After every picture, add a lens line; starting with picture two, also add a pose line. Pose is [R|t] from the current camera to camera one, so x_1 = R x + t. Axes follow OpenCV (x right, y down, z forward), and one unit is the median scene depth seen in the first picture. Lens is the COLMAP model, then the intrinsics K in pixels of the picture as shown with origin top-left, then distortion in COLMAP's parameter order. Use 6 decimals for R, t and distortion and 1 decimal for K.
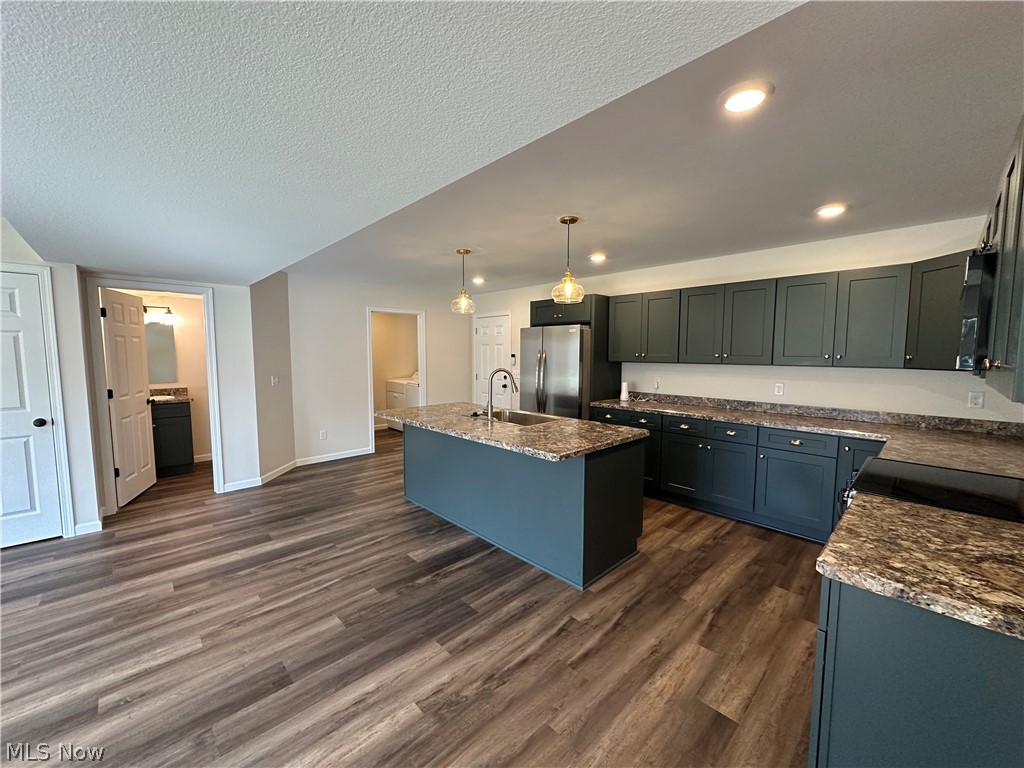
lens RADIAL K [[407.3, 0, 510.0], [0, 407.3, 384.5], [0, 0, 1]] dist [-0.003526, 0.000375]
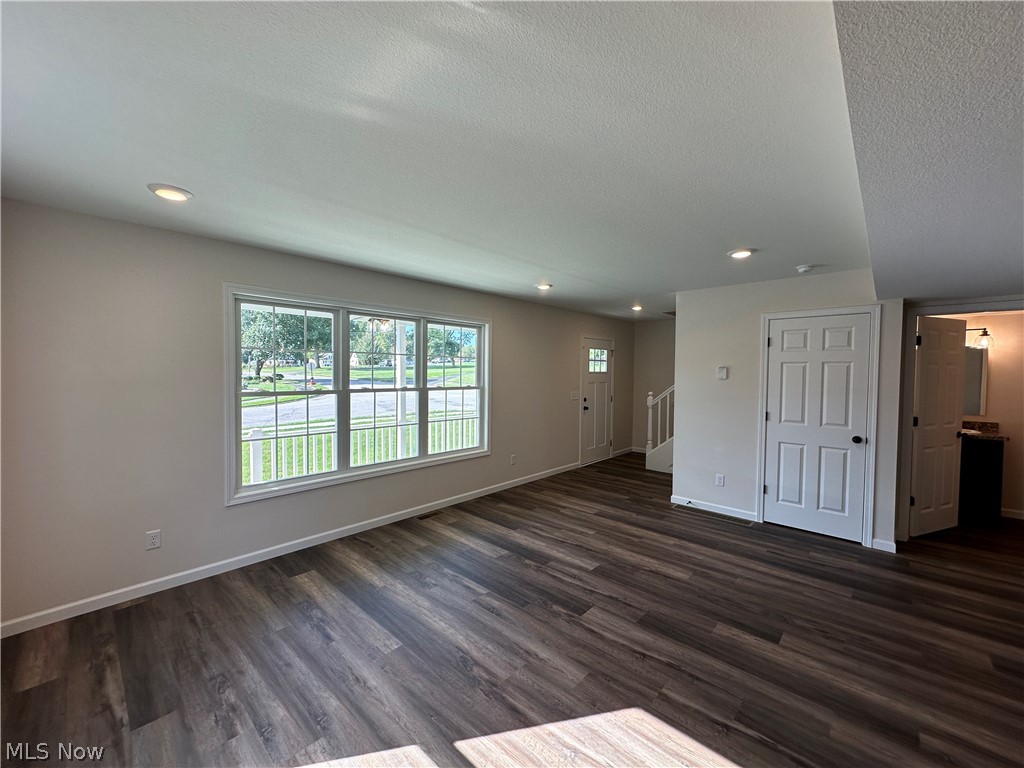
lens RADIAL K [[407.3, 0, 511.5], [0, 407.3, 385.6], [0, 0, 1]] dist [-0.003526, 0.000375]
pose [[0.061512, 0.033875, -0.997531, -0.060663], [-0.089696, 0.995568, 0.028277, -0.004087], [0.994068, 0.087735, 0.064278, -0.071218]]
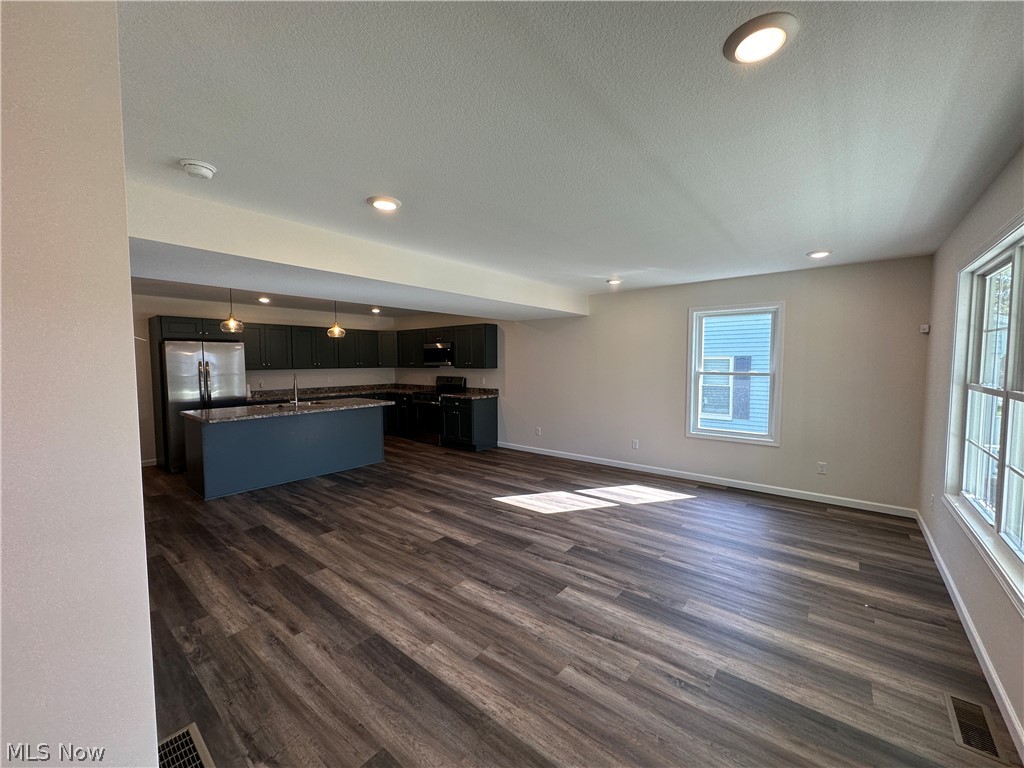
lens RADIAL K [[407.3, 0, 511.7], [0, 407.3, 386.4], [0, 0, 1]] dist [-0.003526, 0.000375]
pose [[-0.125323, -0.064344, 0.990027, -1.803618], [0.083927, 0.993630, 0.075202, -0.040447], [-0.988560, 0.092514, -0.119124, 0.397028]]
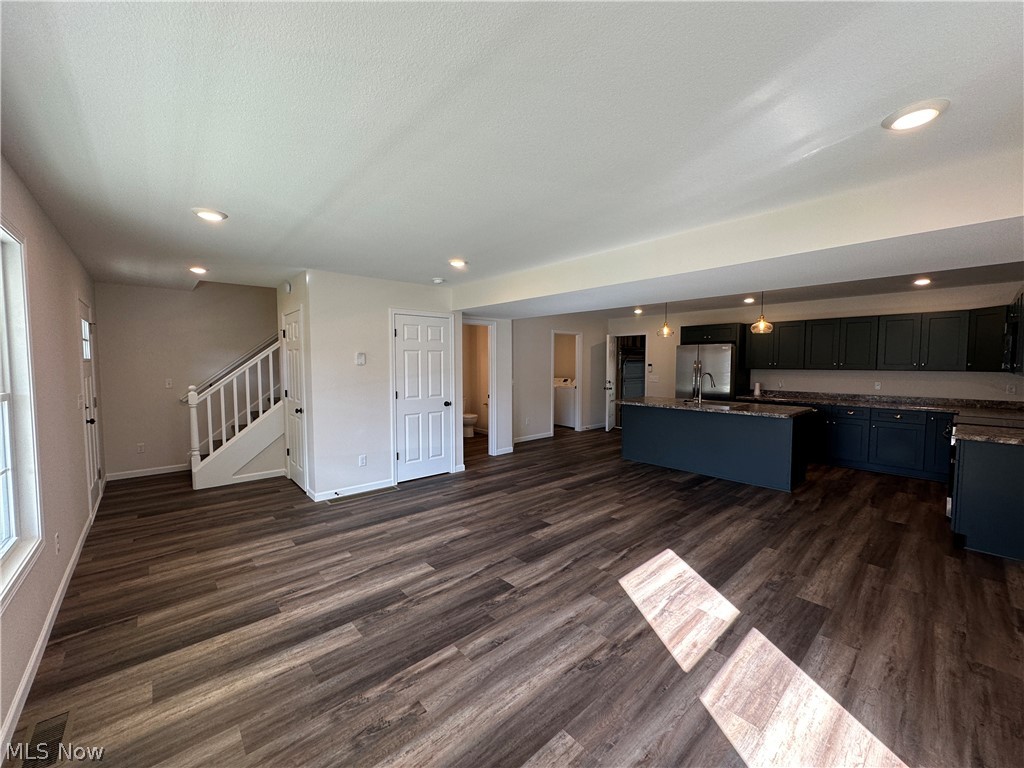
lens RADIAL K [[407.3, 0, 510.8], [0, 407.3, 384.7], [0, 0, 1]] dist [-0.003526, 0.000375]
pose [[0.999420, -0.000641, -0.034039, -0.805604], [-0.000238, 0.999667, -0.025793, 0.056448], [0.034044, 0.025786, 0.999088, -0.697663]]
